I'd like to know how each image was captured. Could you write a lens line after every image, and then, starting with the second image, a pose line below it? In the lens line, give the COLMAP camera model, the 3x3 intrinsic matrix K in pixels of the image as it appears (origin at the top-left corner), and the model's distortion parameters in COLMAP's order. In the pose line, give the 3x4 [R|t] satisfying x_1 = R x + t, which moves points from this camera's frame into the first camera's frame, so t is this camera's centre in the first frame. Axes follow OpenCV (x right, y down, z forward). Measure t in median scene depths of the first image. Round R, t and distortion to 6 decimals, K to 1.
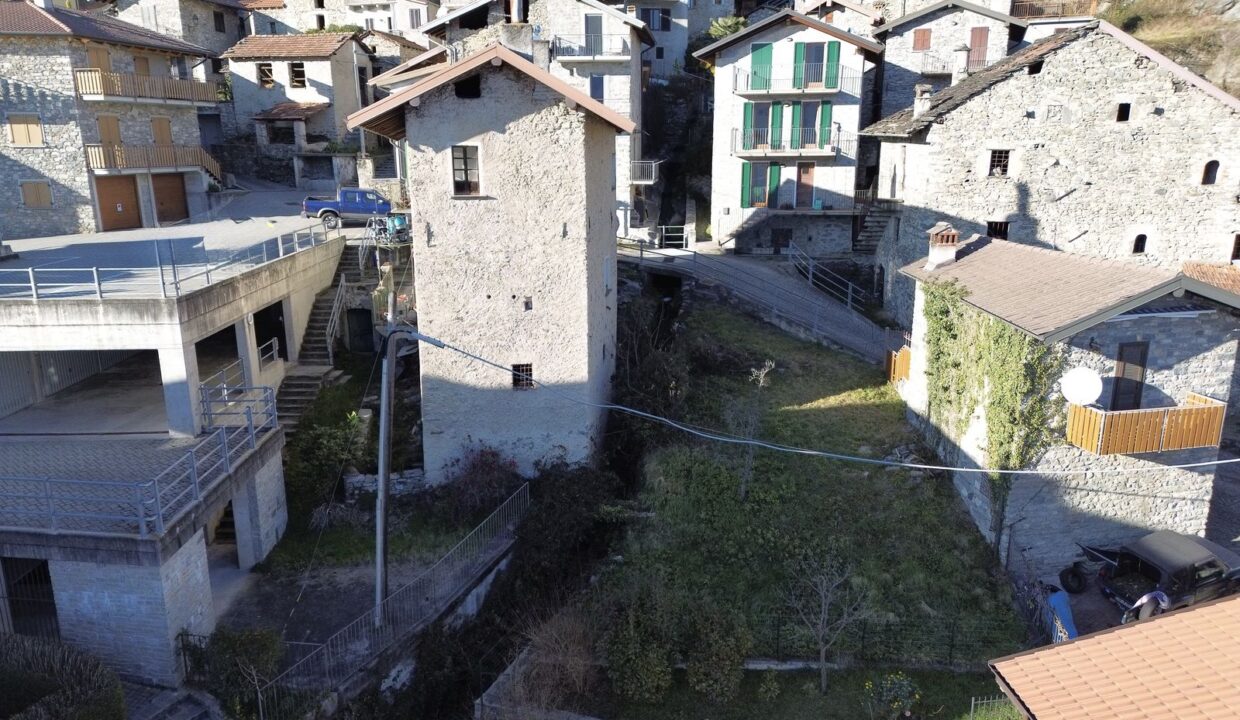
lens RADIAL K [[870.7, 0, 624.4], [0, 870.7, 358.4], [0, 0, 1]] dist [0.046153, -0.013883]
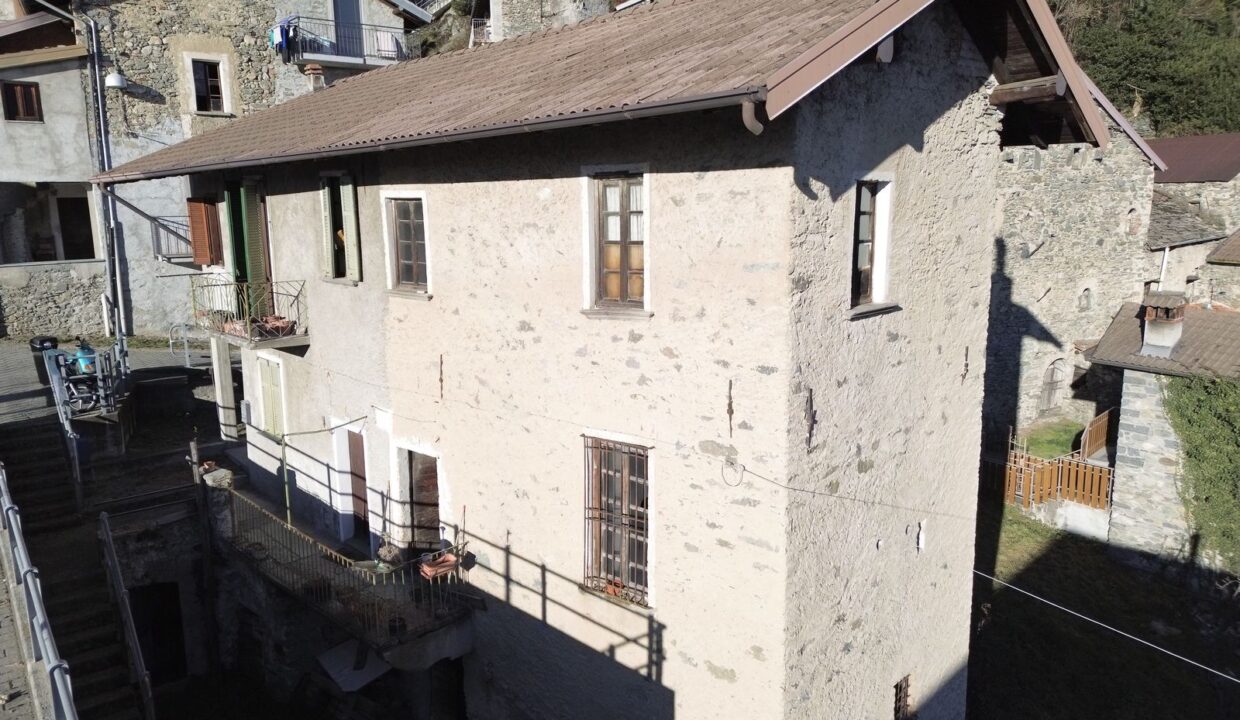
lens RADIAL K [[870.7, 0, 618.5], [0, 870.7, 358.1], [0, 0, 1]] dist [0.046153, -0.013883]
pose [[0.811249, -0.110200, 0.574223, -0.486440], [0.148866, 0.988643, -0.020583, -0.168734], [-0.565433, 0.102180, 0.818440, 0.728628]]
